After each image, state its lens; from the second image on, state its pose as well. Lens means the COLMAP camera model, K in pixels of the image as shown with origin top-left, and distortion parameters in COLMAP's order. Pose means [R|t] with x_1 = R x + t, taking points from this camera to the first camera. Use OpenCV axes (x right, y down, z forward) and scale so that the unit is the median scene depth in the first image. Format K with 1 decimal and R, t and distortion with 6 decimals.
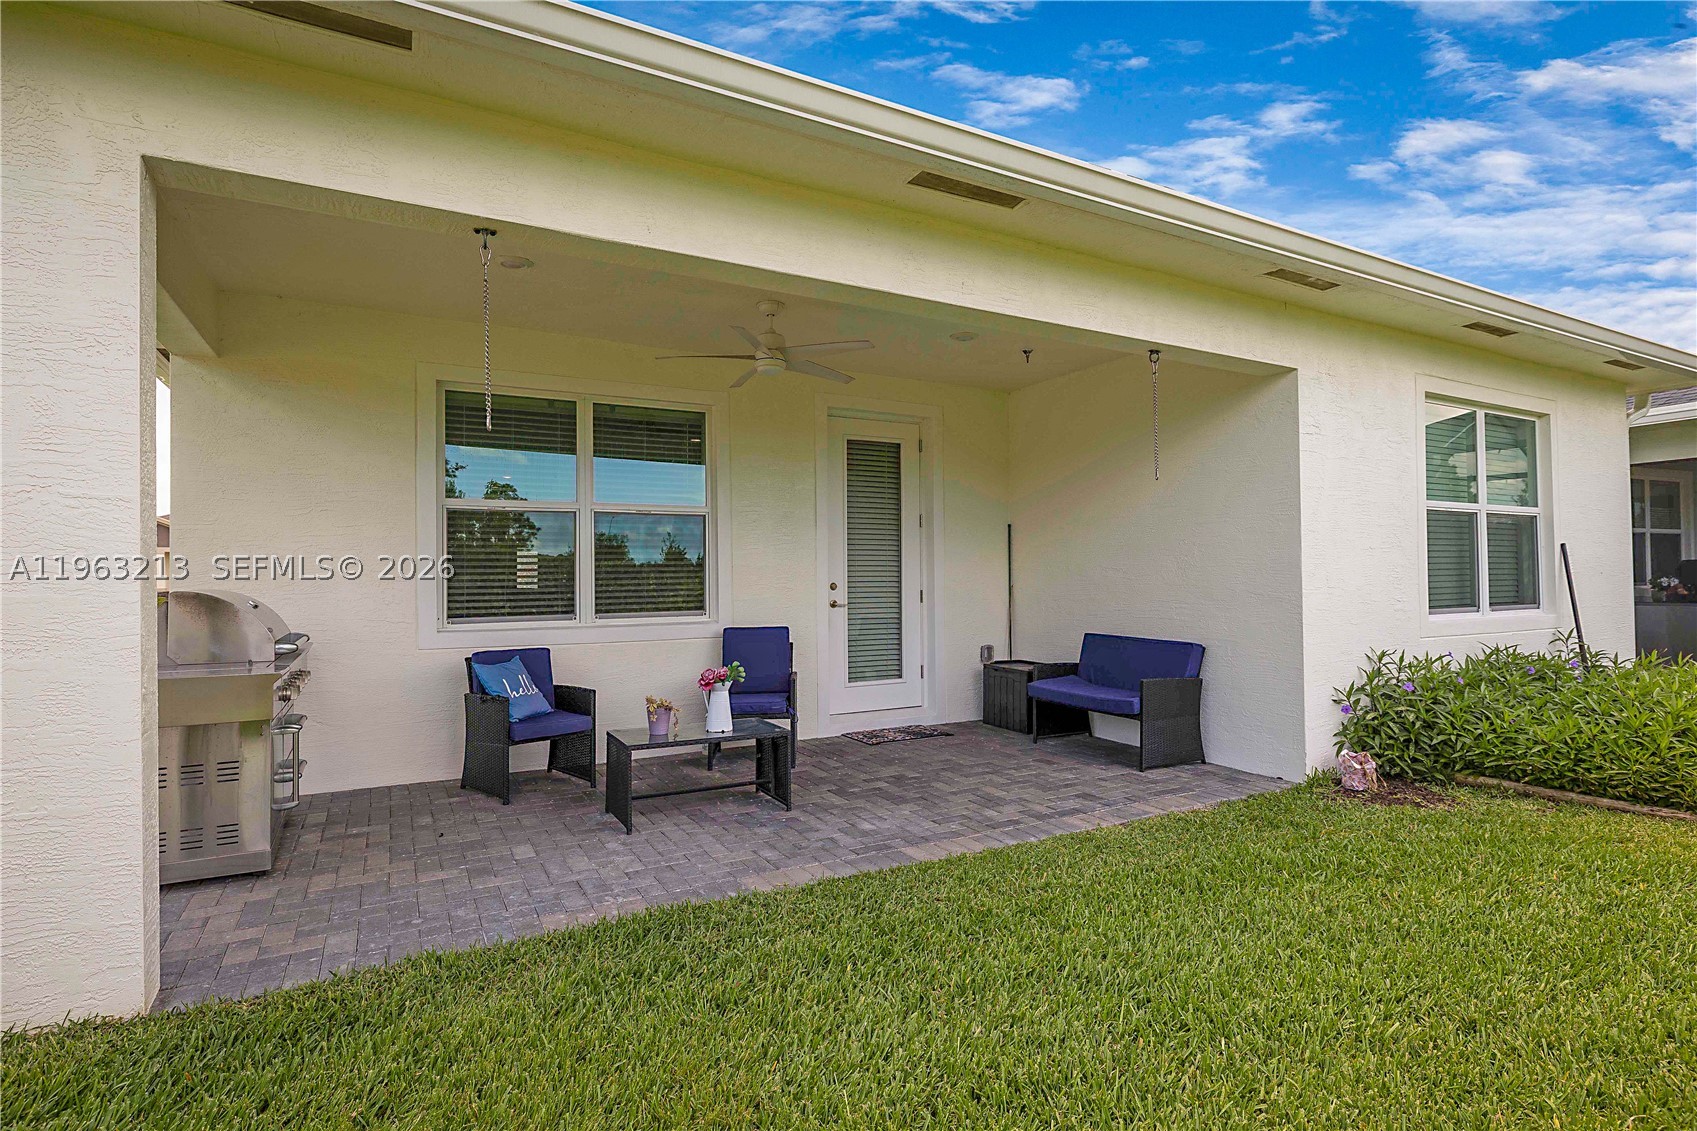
lens RADIAL K [[848.4, 0, 845.5], [0, 848.4, 566.6], [0, 0, 1]] dist [-0.025689, 0.013783]
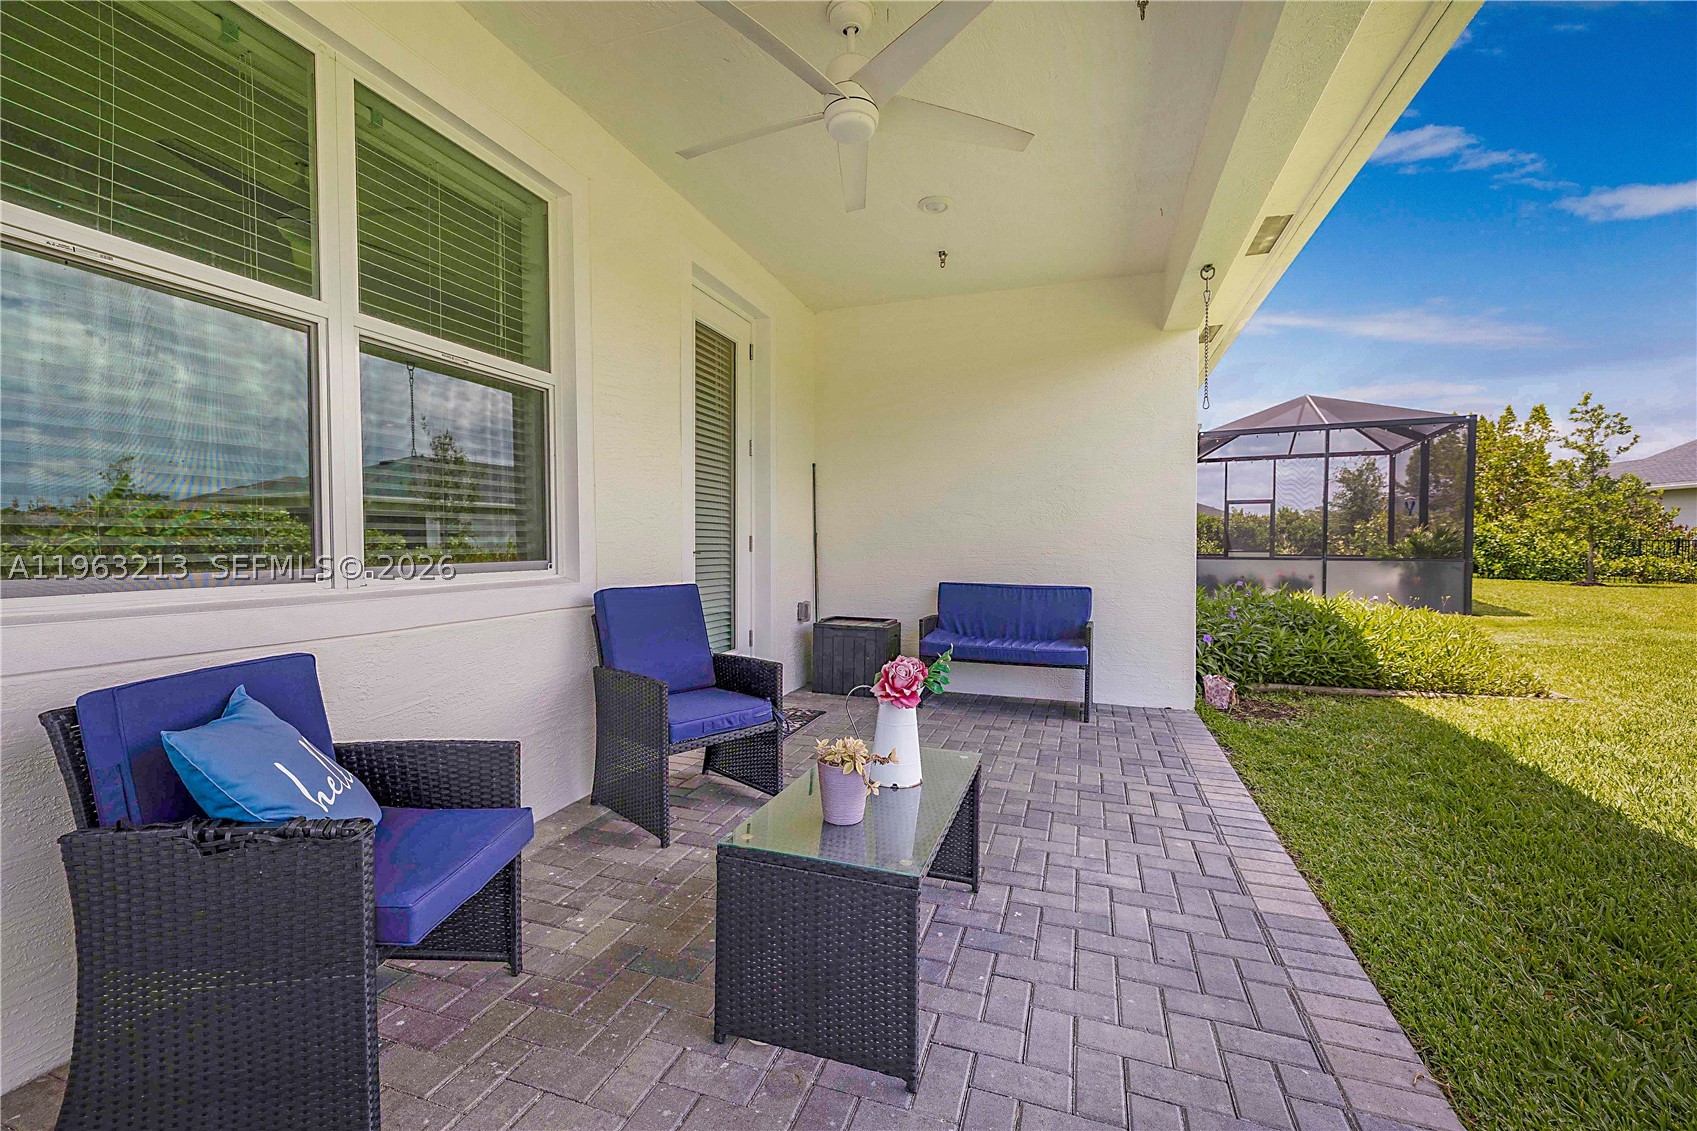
lens RADIAL K [[709.0, 0, 853.0], [0, 709.0, 563.1], [0, 0, 1]] dist [-0.000811, 0.000096]
pose [[0.738892, -0.009145, 0.673761, -0.354735], [-0.014395, 0.999465, 0.029353, 0.039687], [-0.673670, -0.031388, 0.738366, 0.550573]]
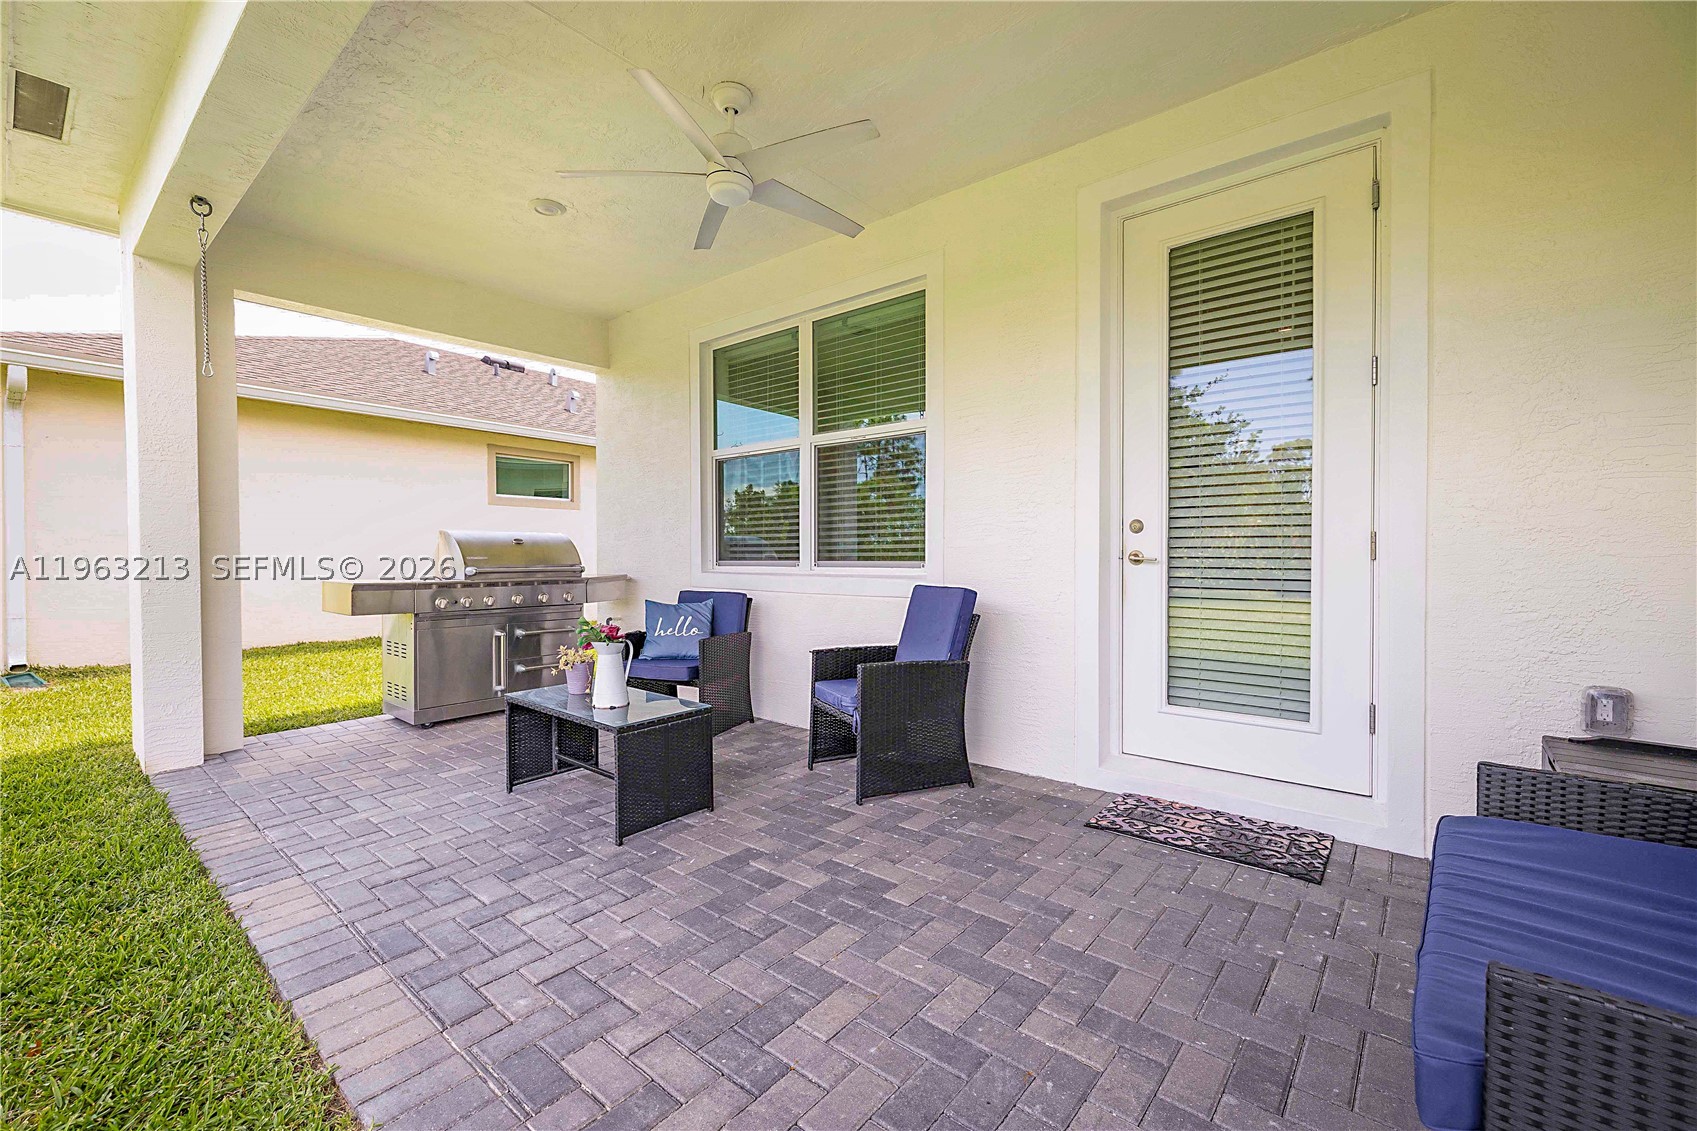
lens RADIAL K [[709.0, 0, 847.5], [0, 709.0, 565.2], [0, 0, 1]] dist [-0.000811, 0.000096]
pose [[0.351923, 0.025182, -0.935690, 0.413621], [0.012942, 0.999412, 0.031764, 0.036365], [0.935940, -0.023289, 0.351390, 0.762954]]
